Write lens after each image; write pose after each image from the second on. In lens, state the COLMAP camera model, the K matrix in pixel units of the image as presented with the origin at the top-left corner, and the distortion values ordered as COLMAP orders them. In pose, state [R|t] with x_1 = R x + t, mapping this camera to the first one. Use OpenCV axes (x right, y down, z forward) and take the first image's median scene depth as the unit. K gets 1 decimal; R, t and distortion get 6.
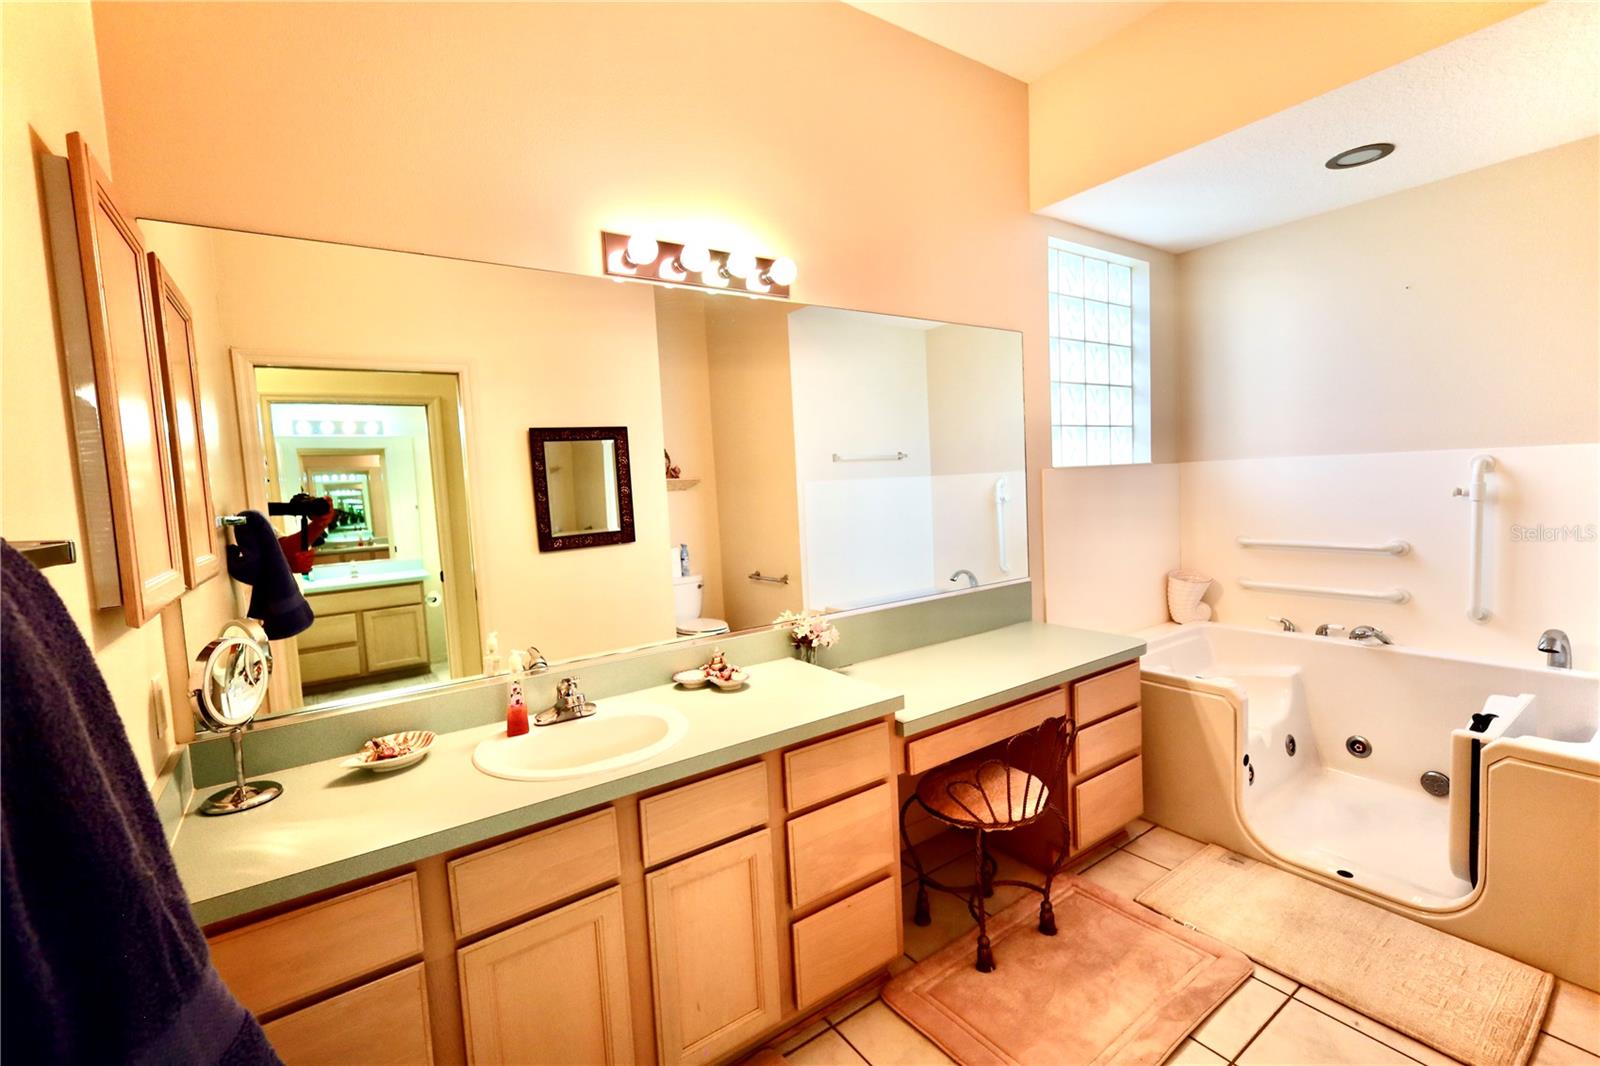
lens RADIAL K [[692.8, 0, 800.1], [0, 692.8, 533.9], [0, 0, 1]] dist [0.002720, -0.000026]
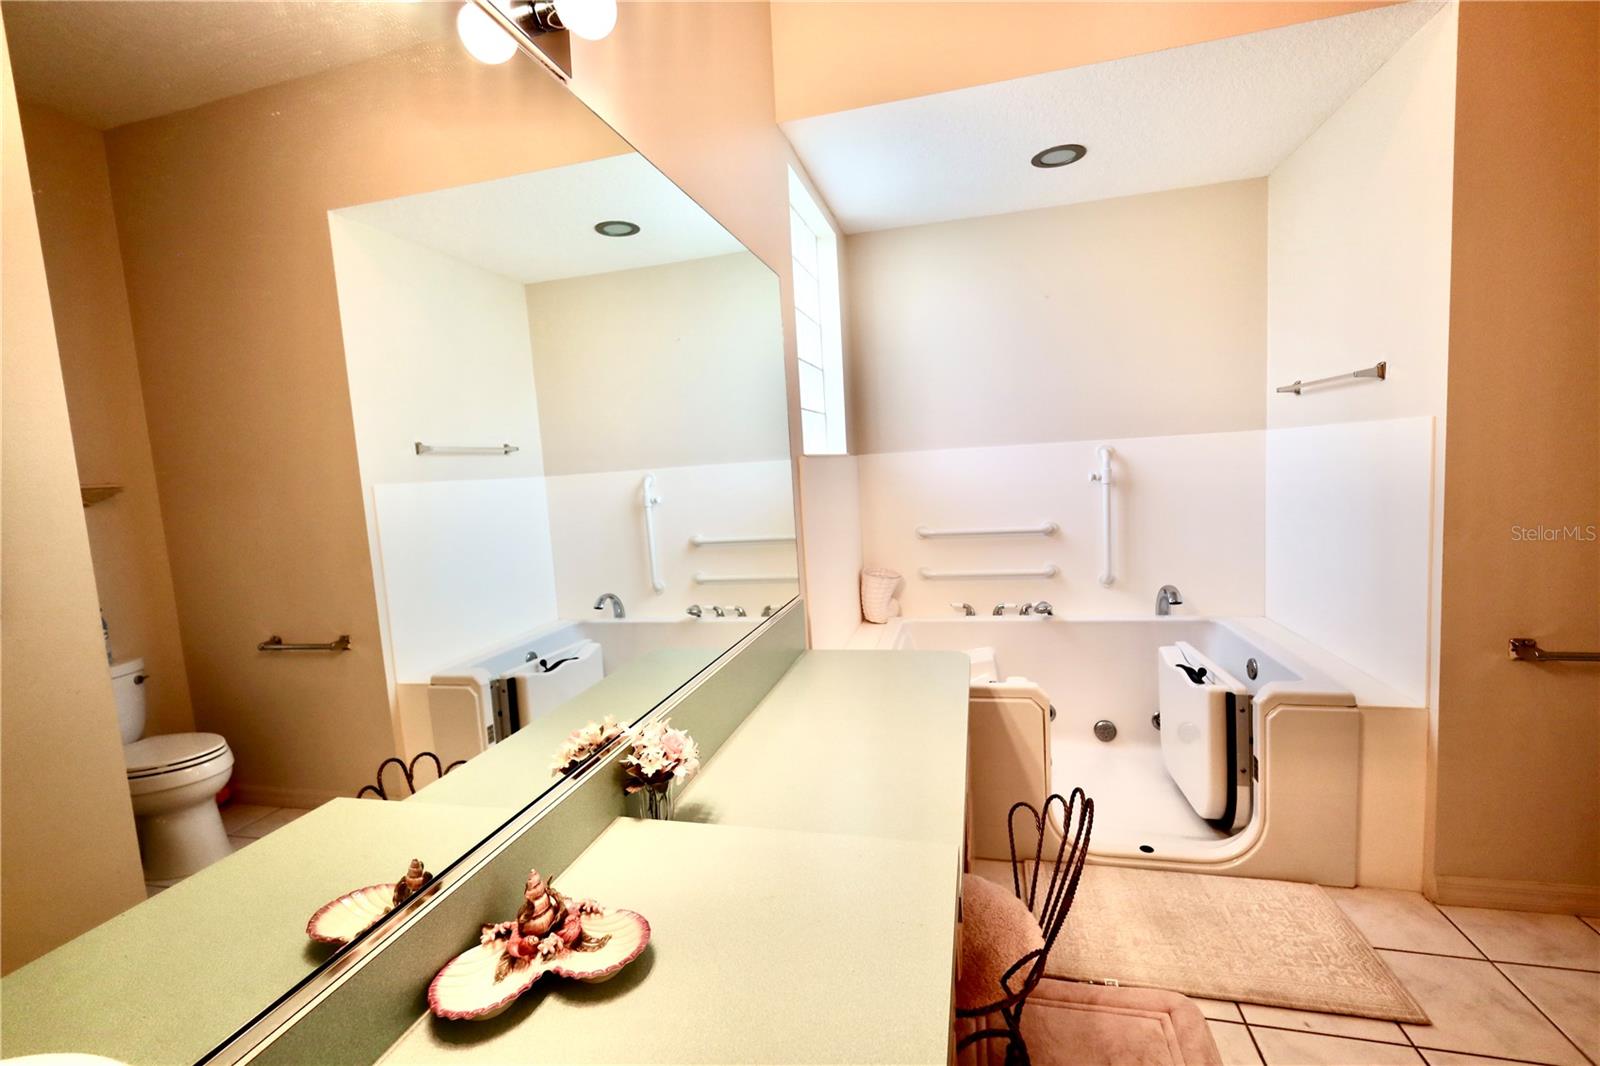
lens RADIAL K [[692.8, 0, 803.2], [0, 692.8, 530.7], [0, 0, 1]] dist [0.002720, -0.000026]
pose [[0.755818, -0.060979, 0.651937, -0.171251], [0.073198, 0.997282, 0.008419, -0.015115], [-0.650678, 0.041358, 0.758227, 0.405729]]
